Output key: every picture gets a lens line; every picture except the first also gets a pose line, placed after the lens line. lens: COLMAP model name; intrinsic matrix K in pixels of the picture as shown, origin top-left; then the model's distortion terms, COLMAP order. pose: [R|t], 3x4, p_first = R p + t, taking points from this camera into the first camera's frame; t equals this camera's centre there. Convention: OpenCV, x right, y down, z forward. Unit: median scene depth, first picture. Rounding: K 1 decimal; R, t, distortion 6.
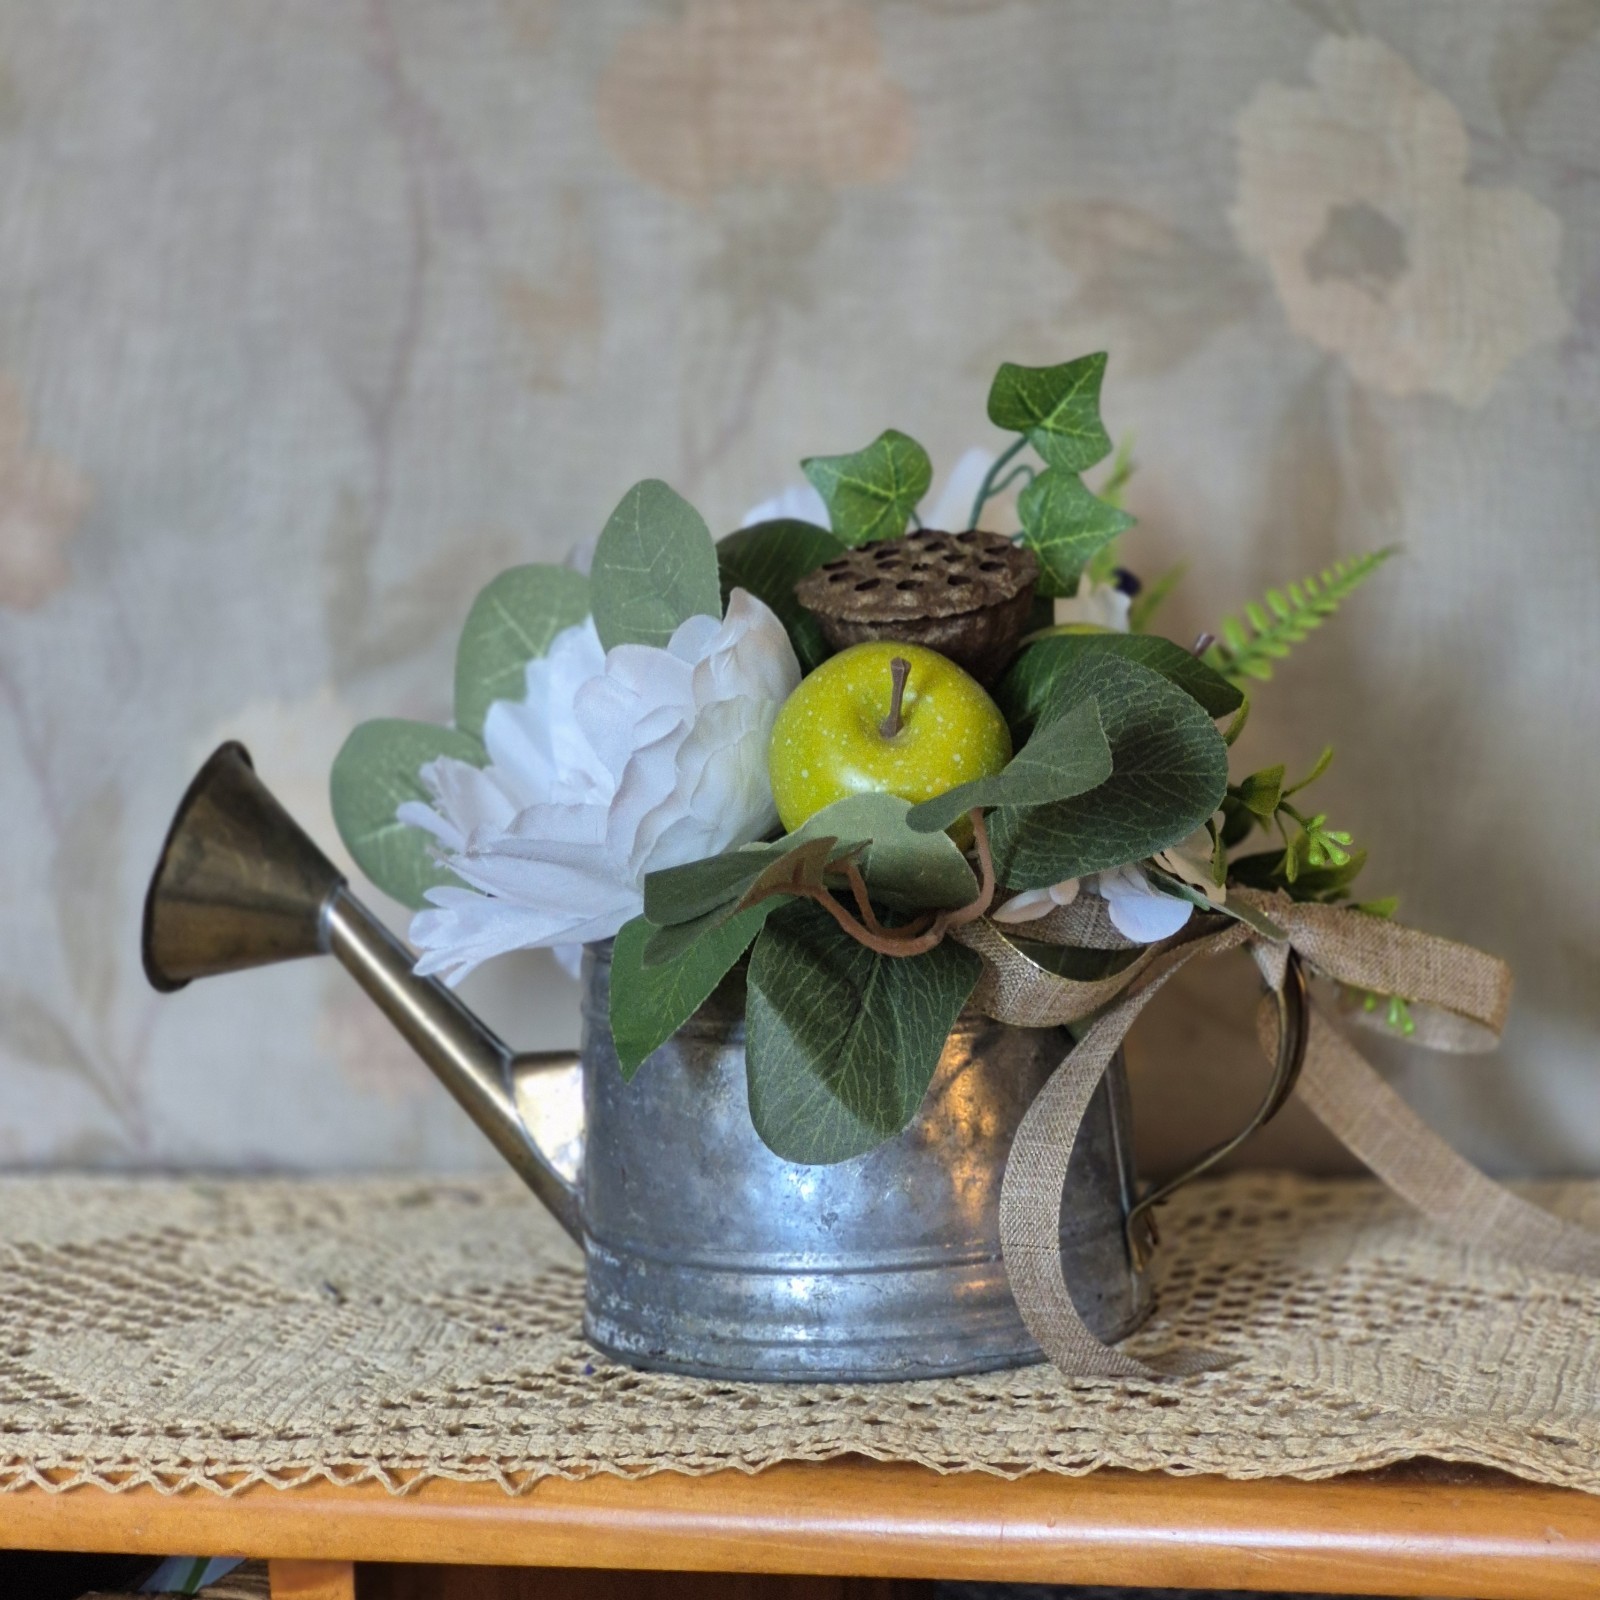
lens RADIAL K [[4827.8, 0, 792.0], [0, 4827.8, 808.2], [0, 0, 1]] dist [-0.074338, 0.000000]
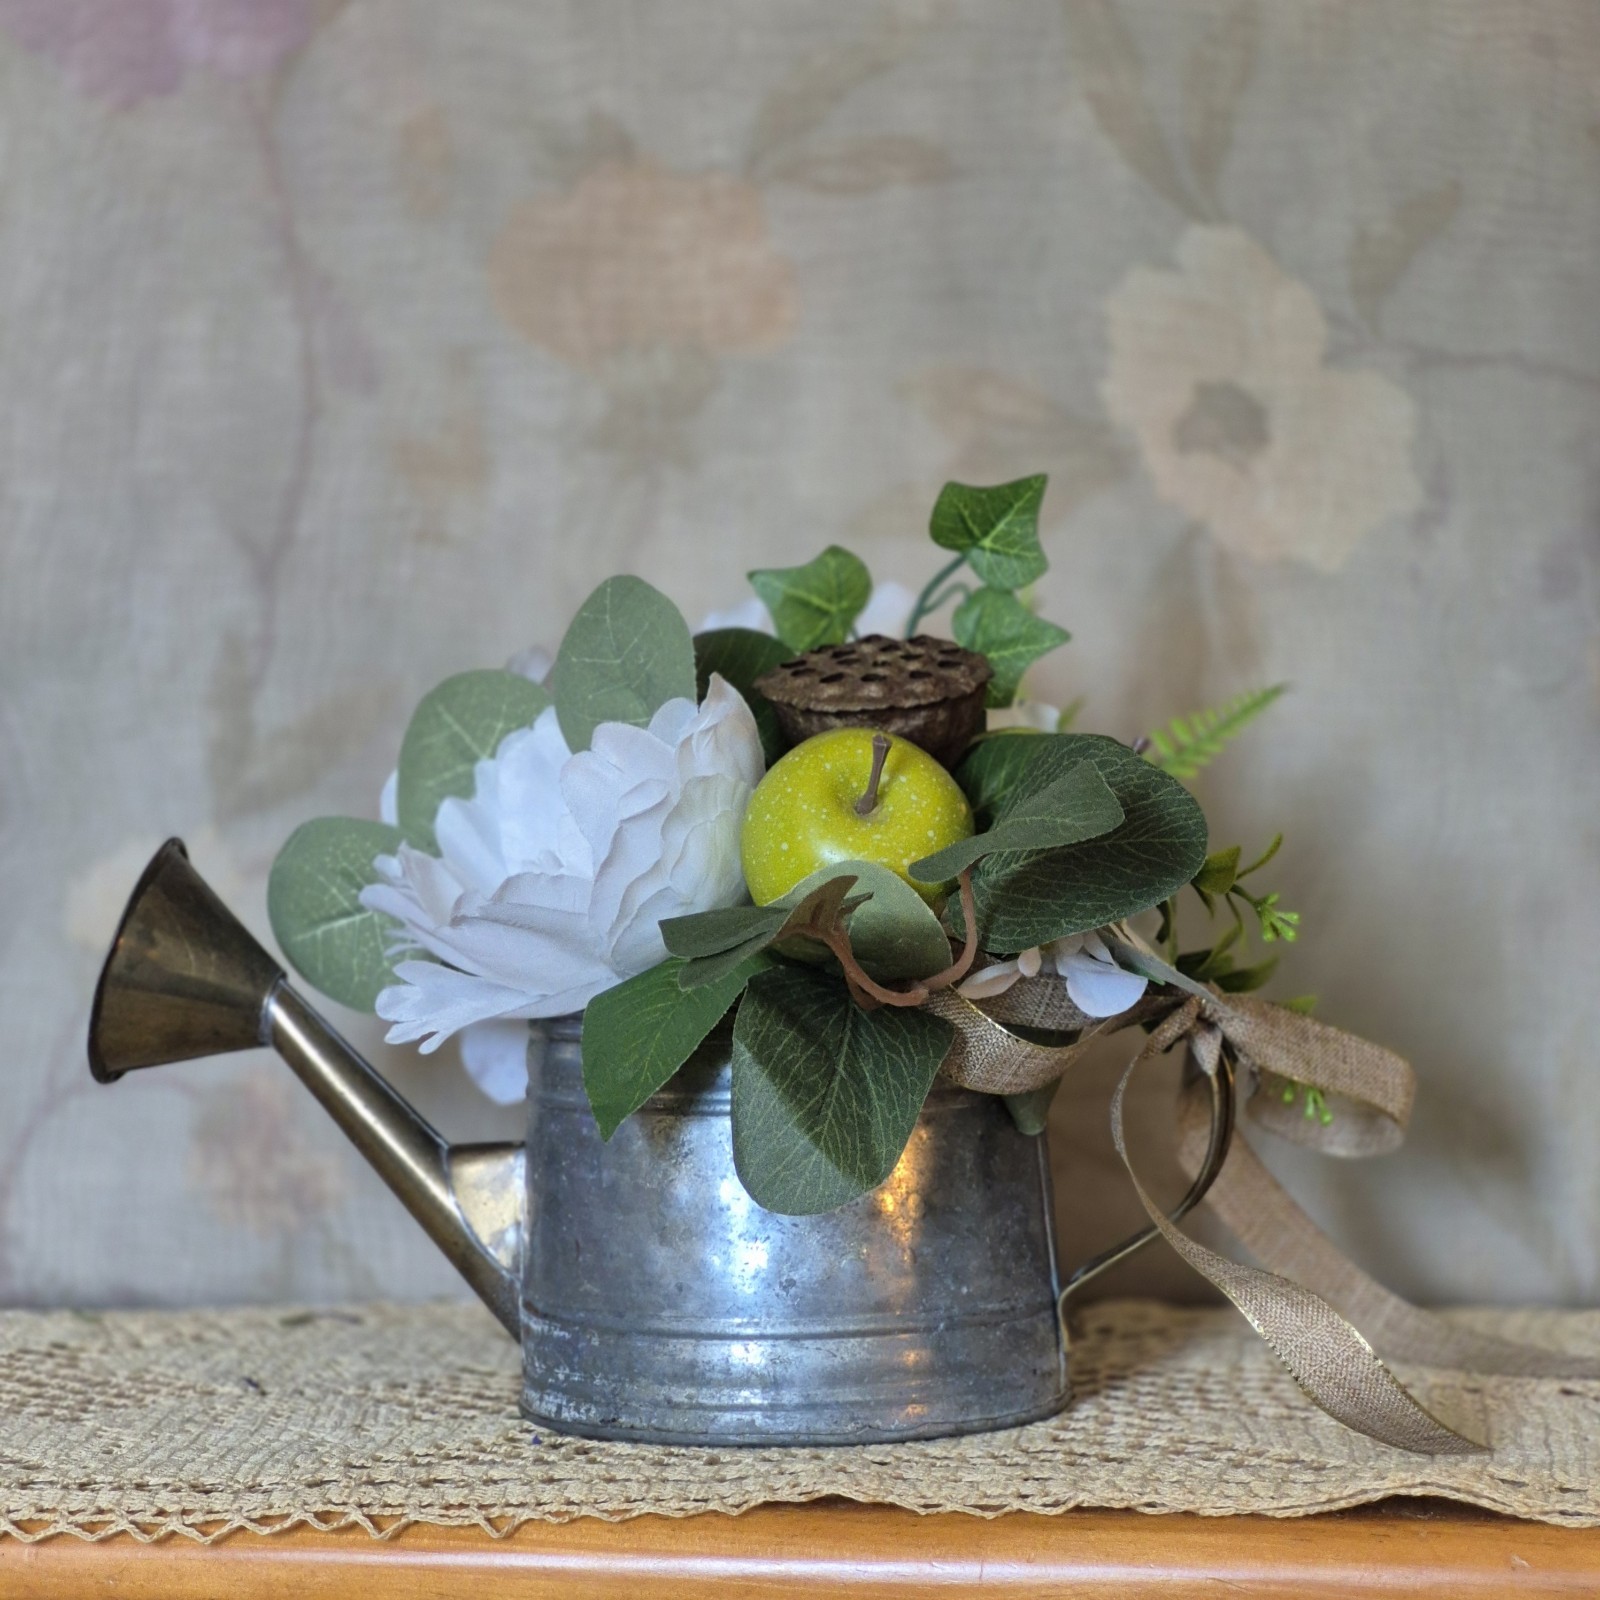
lens RADIAL K [[4827.8, 0, 809.0], [0, 4827.8, 803.7], [0, 0, 1]] dist [-0.074338, 0.000000]
pose [[0.993975, 0.024121, 0.106920, -0.097899], [-0.014929, 0.996187, -0.085954, 0.069023], [-0.108585, 0.083840, 0.990545, -0.032424]]
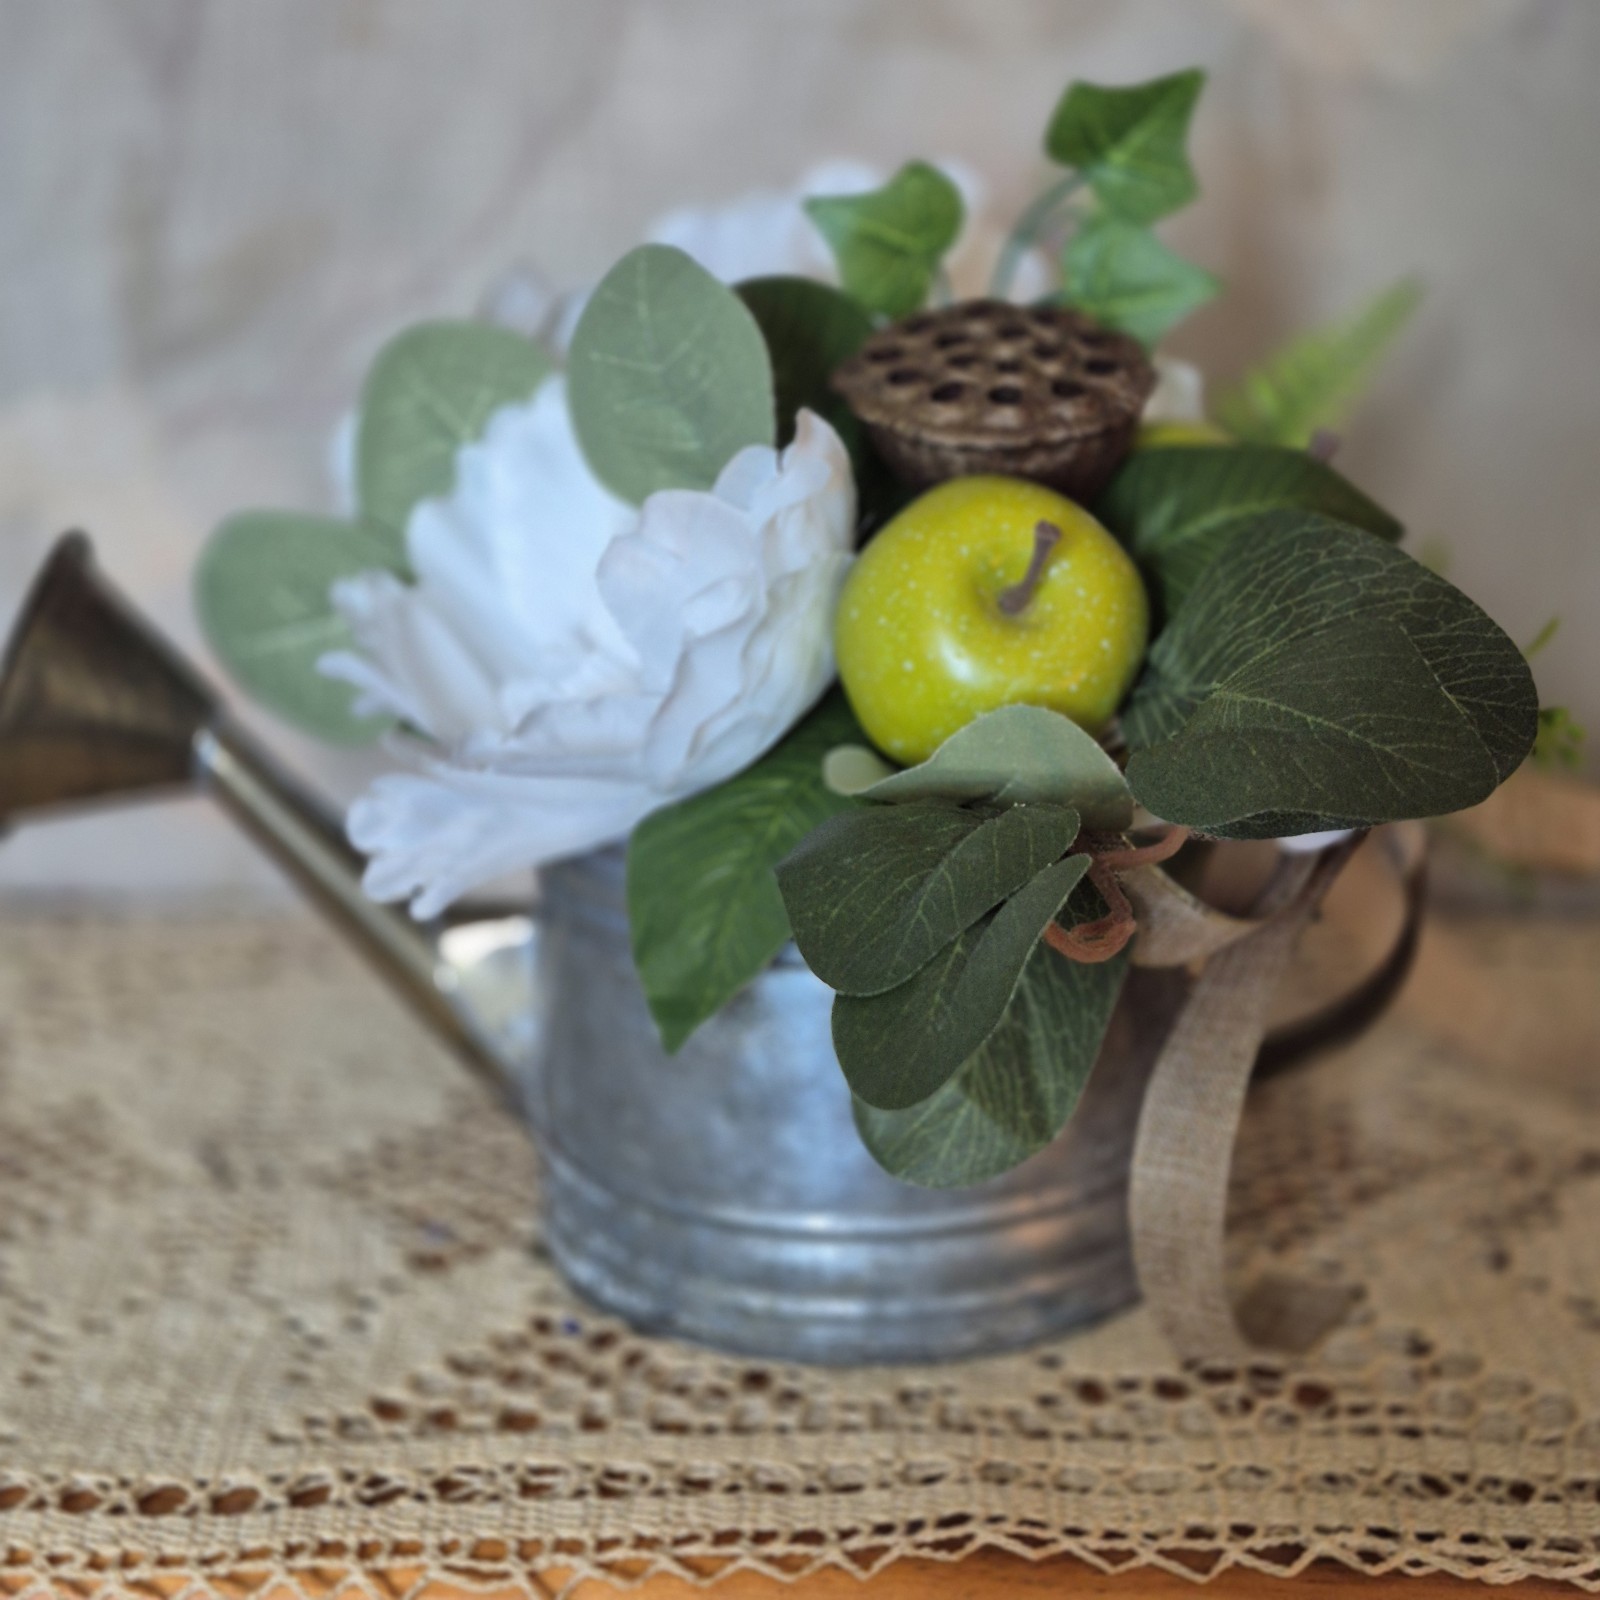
lens RADIAL K [[3071.9, 0, 815.7], [0, 3071.9, 793.7], [0, 0, 1]] dist [0.164873, 0.000000]
pose [[0.982552, -0.030166, 0.183524, -0.095969], [-0.006019, 0.981084, 0.193488, -0.076857], [-0.185889, -0.191216, 0.963785, 0.498742]]
